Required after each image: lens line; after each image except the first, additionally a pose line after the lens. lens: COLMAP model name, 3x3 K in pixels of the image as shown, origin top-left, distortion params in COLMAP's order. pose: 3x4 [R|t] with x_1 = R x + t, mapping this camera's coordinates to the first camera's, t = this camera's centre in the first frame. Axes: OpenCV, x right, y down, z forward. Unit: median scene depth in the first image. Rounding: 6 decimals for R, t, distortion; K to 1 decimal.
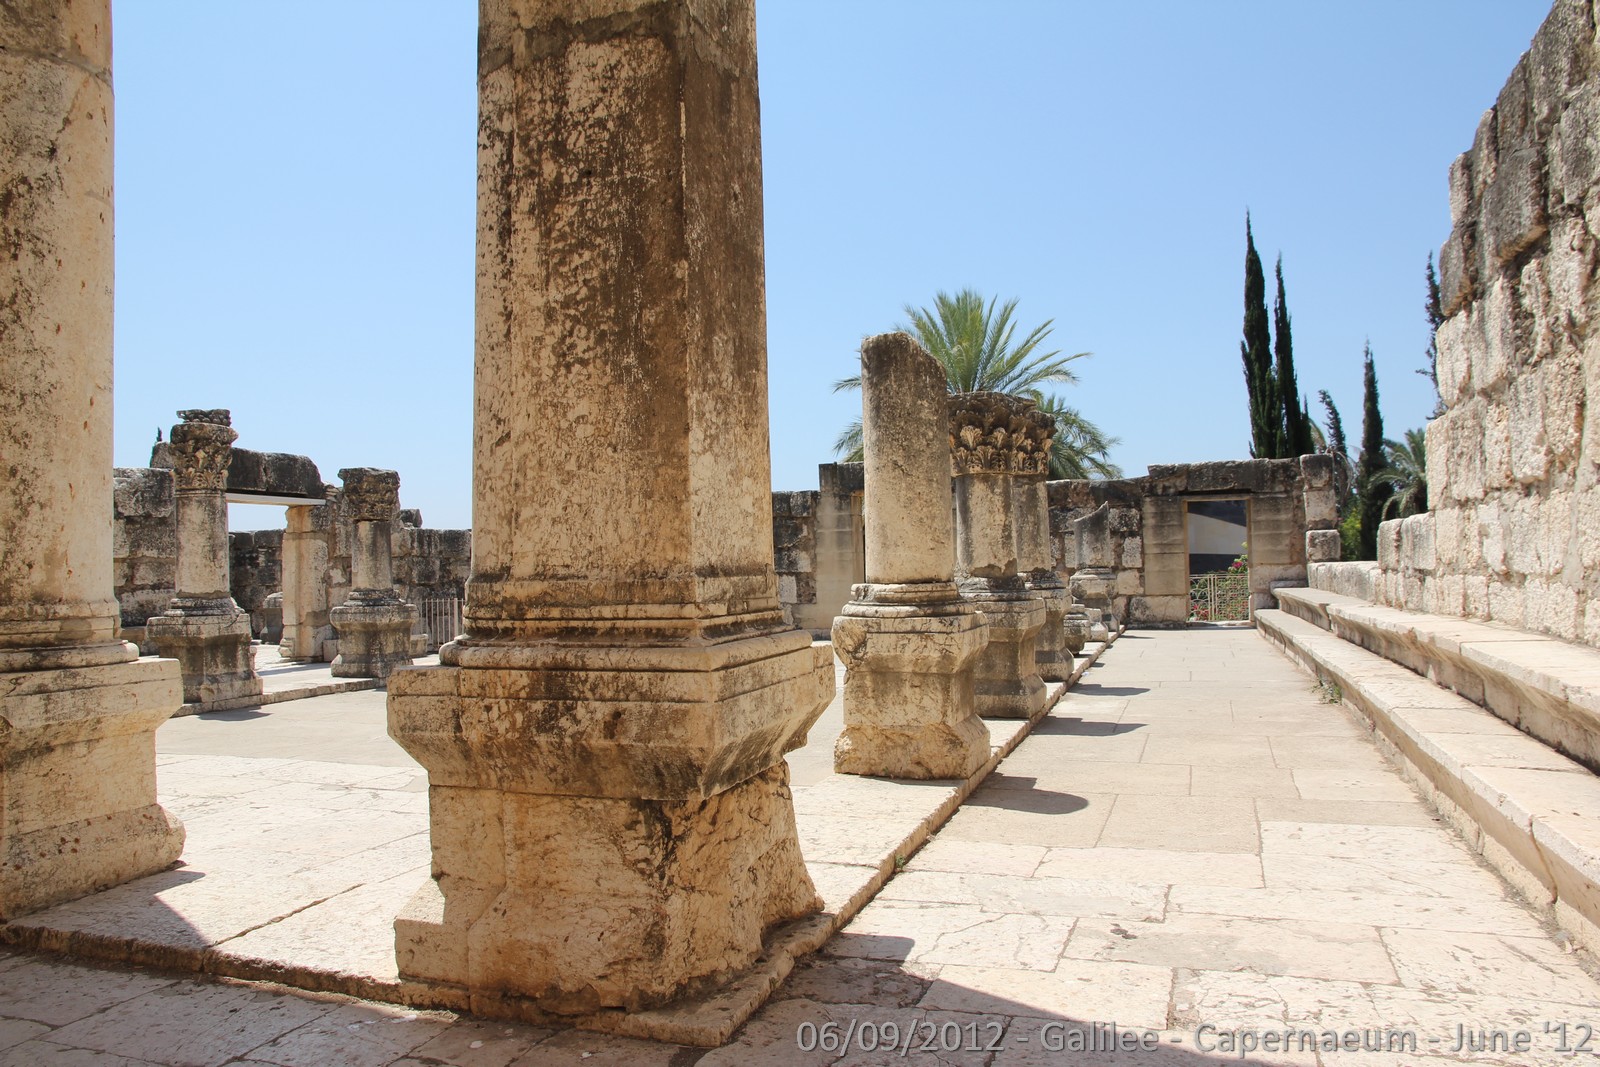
lens RADIAL K [[1107.1, 0, 800.1], [0, 1107.1, 539.0], [0, 0, 1]] dist [-0.081051, 0.014750]
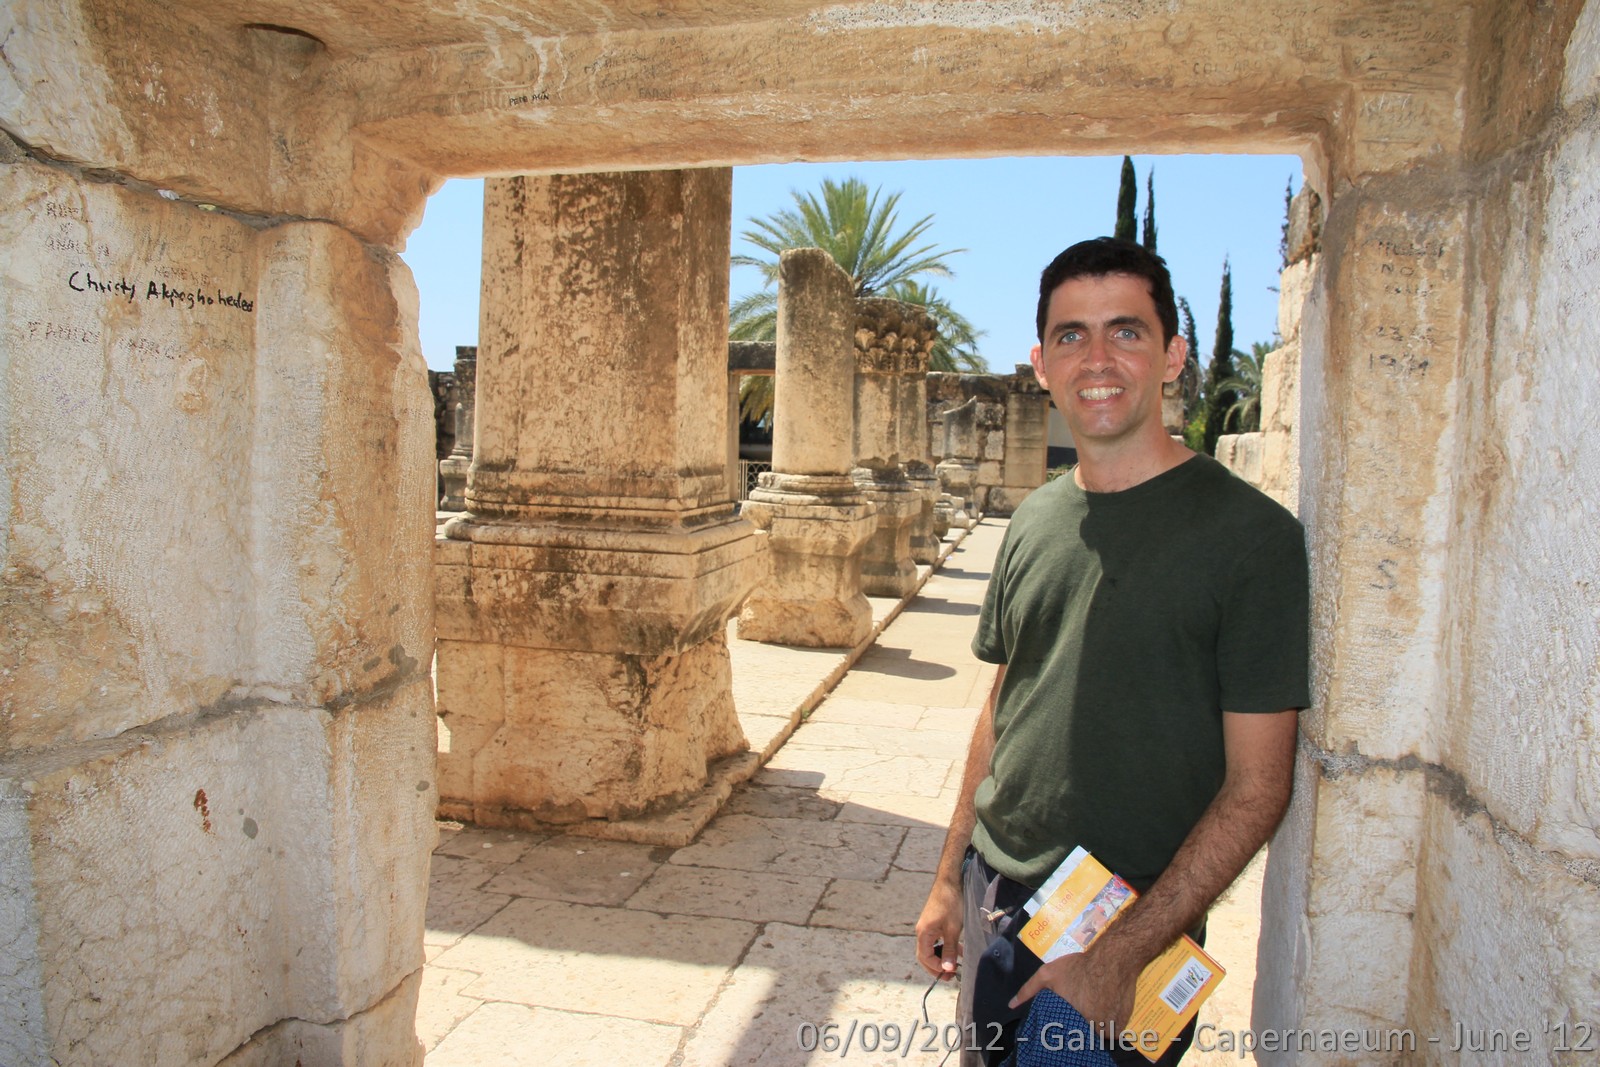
lens RADIAL K [[1107.1, 0, 799.4], [0, 1107.1, 526.3], [0, 0, 1]] dist [-0.081051, 0.014750]
pose [[0.990916, 0.041924, 0.127778, -0.098350], [-0.054965, 0.993437, 0.100308, -0.035975], [-0.122734, -0.106420, 0.986717, -0.202397]]
